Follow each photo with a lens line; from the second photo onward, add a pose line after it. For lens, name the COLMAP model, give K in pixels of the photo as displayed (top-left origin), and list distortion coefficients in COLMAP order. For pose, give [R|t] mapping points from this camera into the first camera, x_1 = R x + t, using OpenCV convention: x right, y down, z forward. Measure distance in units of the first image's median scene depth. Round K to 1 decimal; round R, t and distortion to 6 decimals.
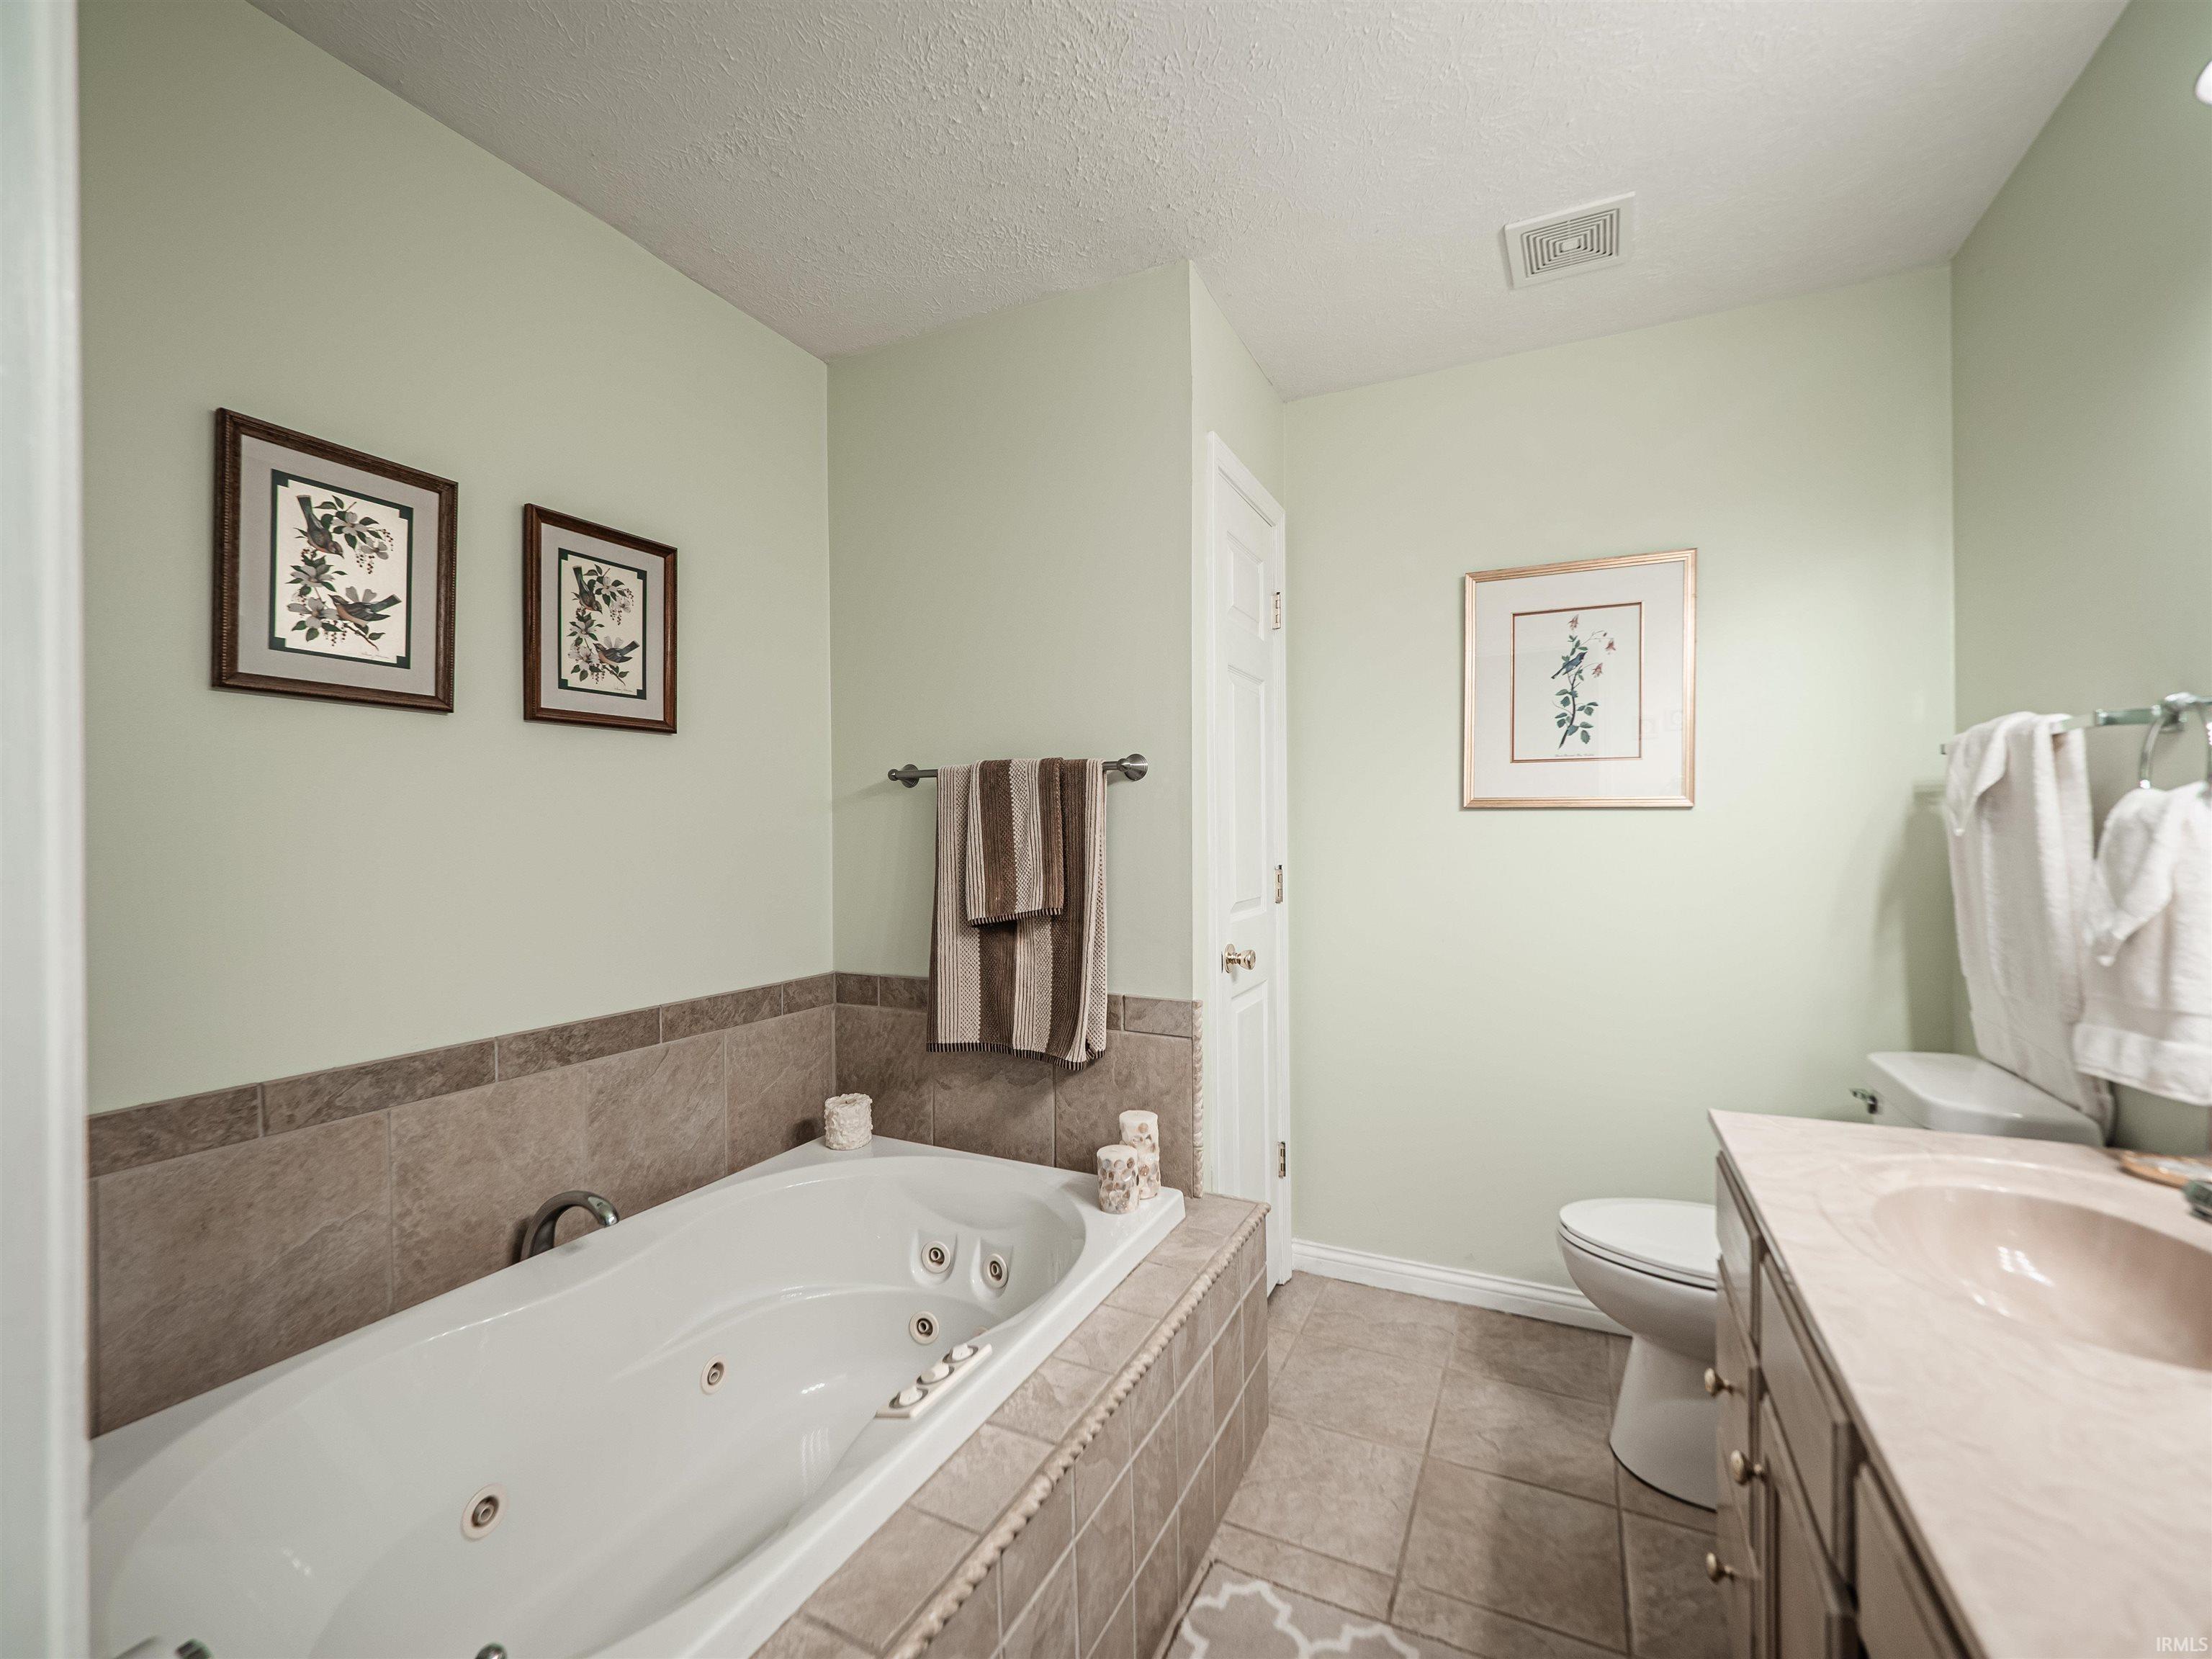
lens RADIAL K [[937.2, 0, 1101.8], [0, 937.2, 835.8], [0, 0, 1]] dist [-0.002398, -0.004949]
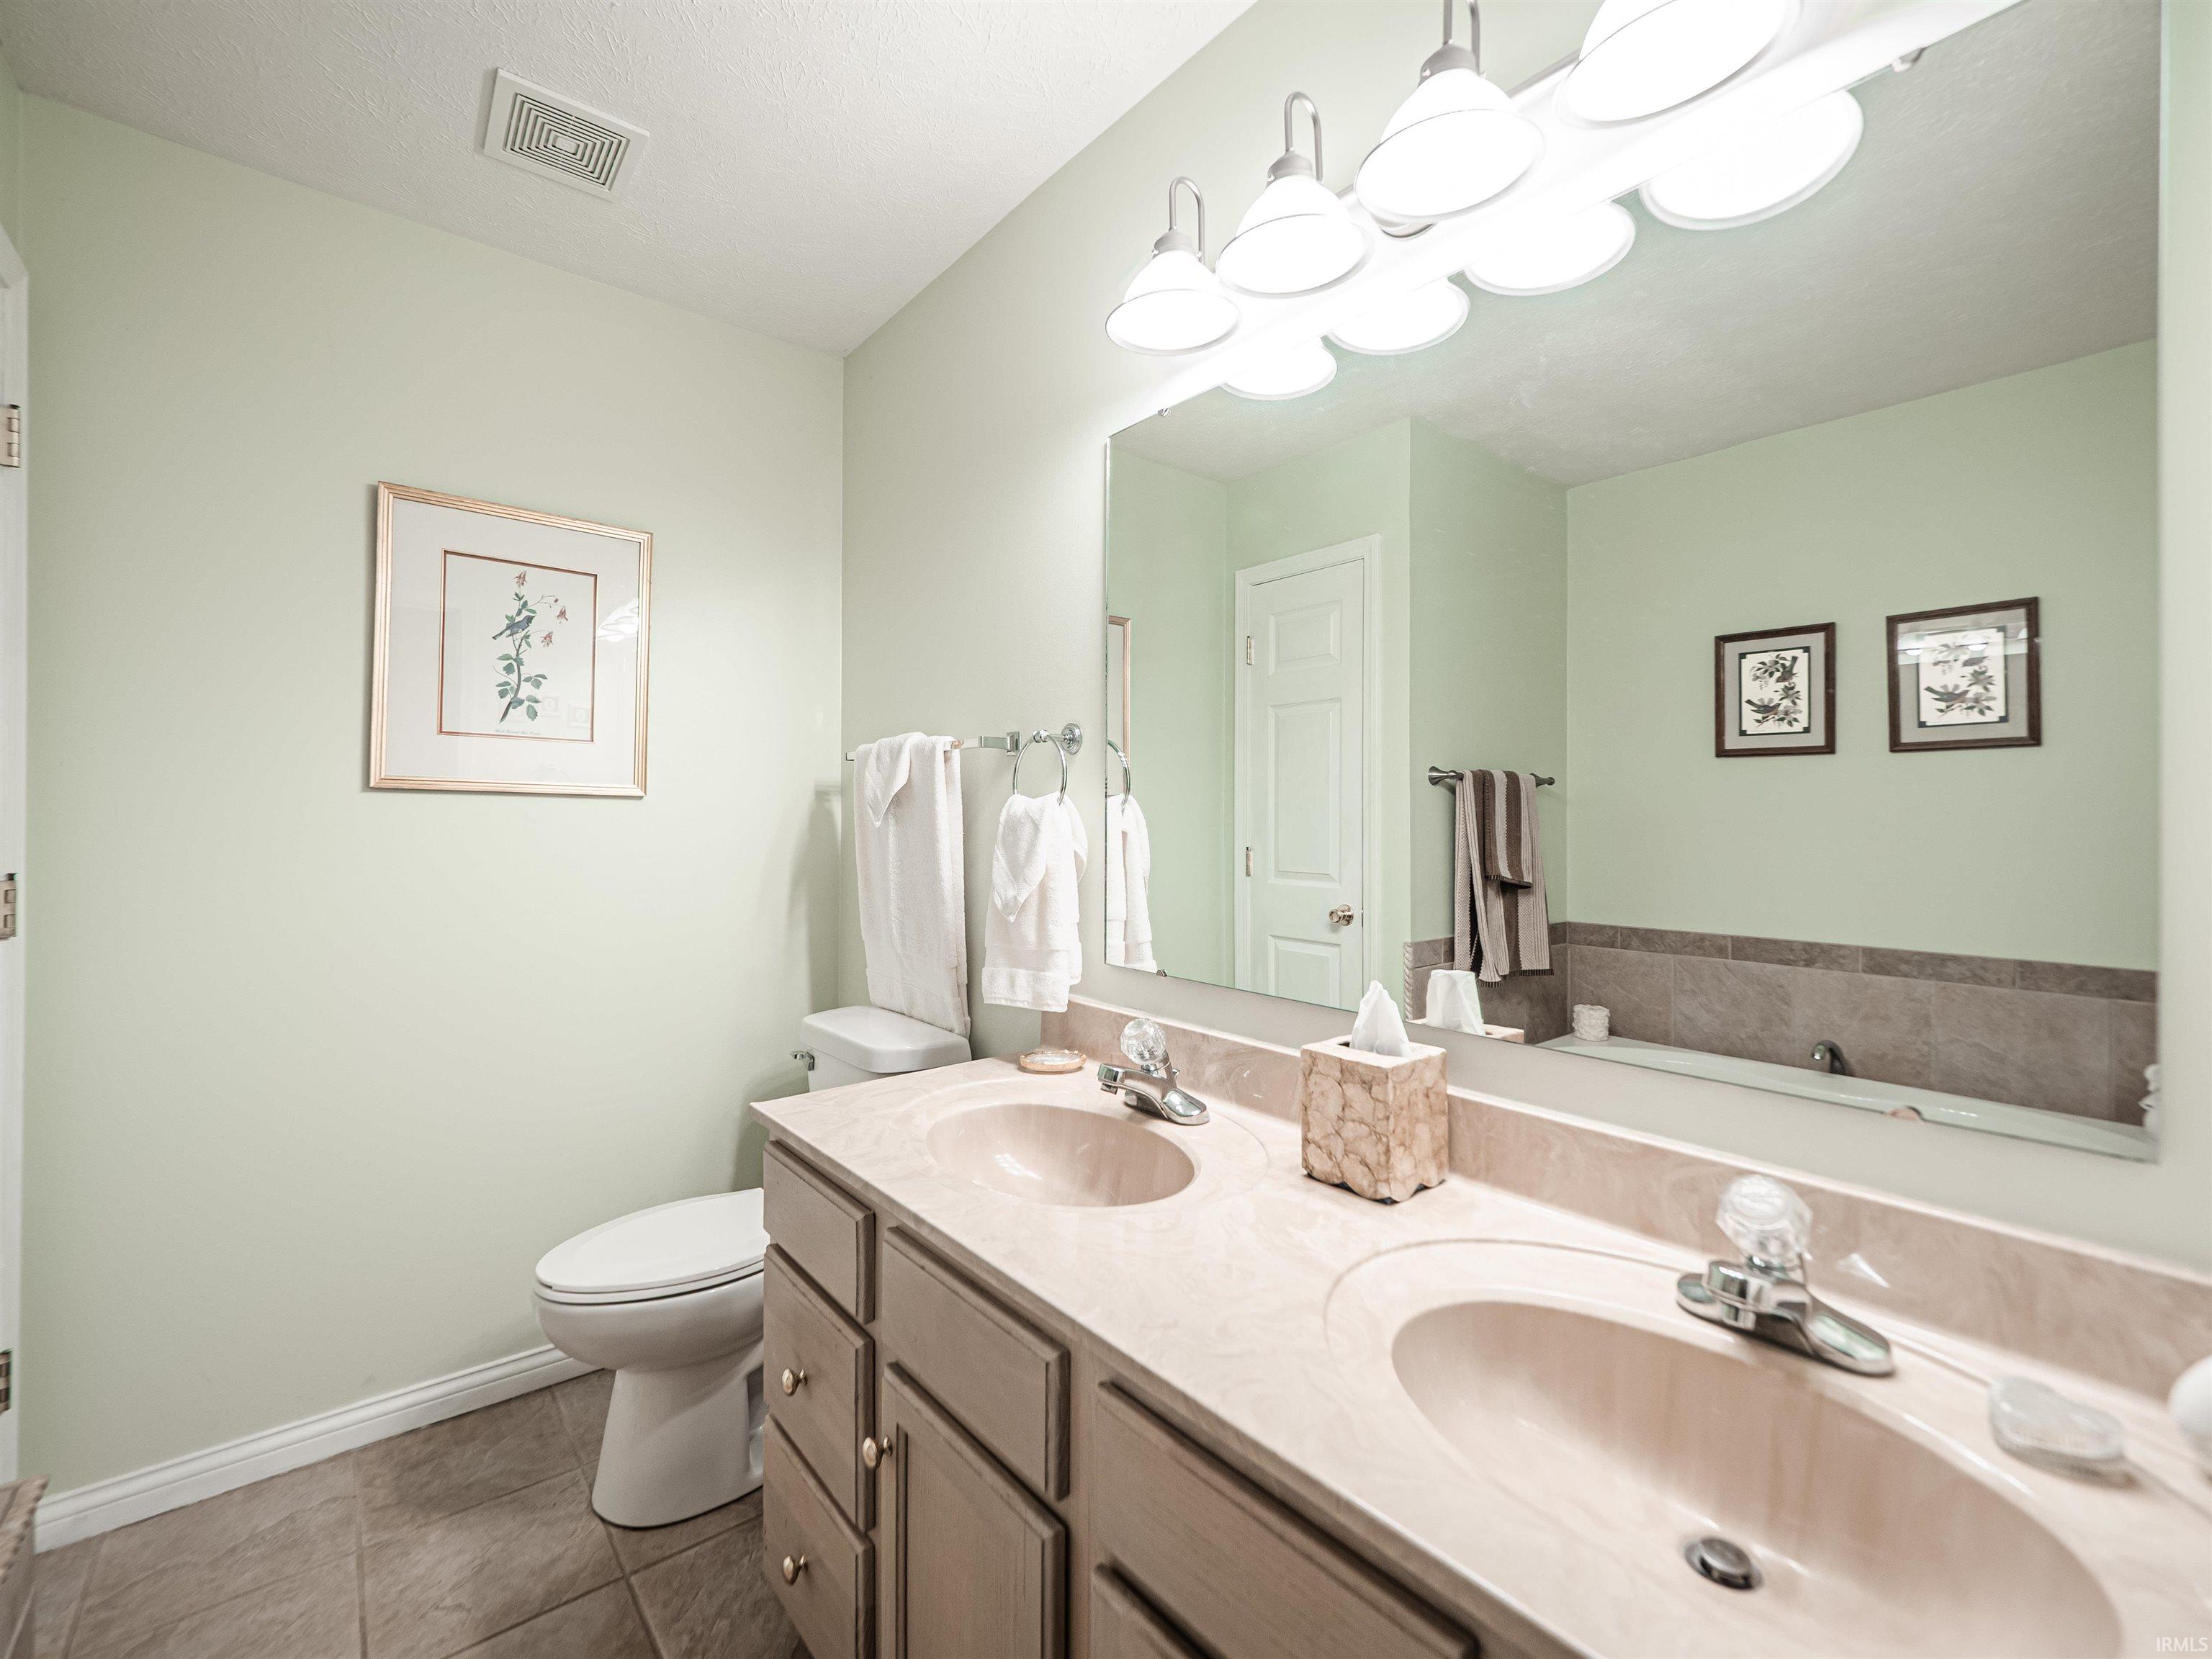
lens RADIAL K [[947.3, 0, 1095.6], [0, 947.3, 816.9], [0, 0, 1]] dist [-0.002345, -0.001093]
pose [[0.413002, 0.013235, 0.910634, -0.081274], [-0.004564, 0.999912, -0.012463, 0.000535], [-0.910719, 0.000991, 0.413026, 0.180831]]
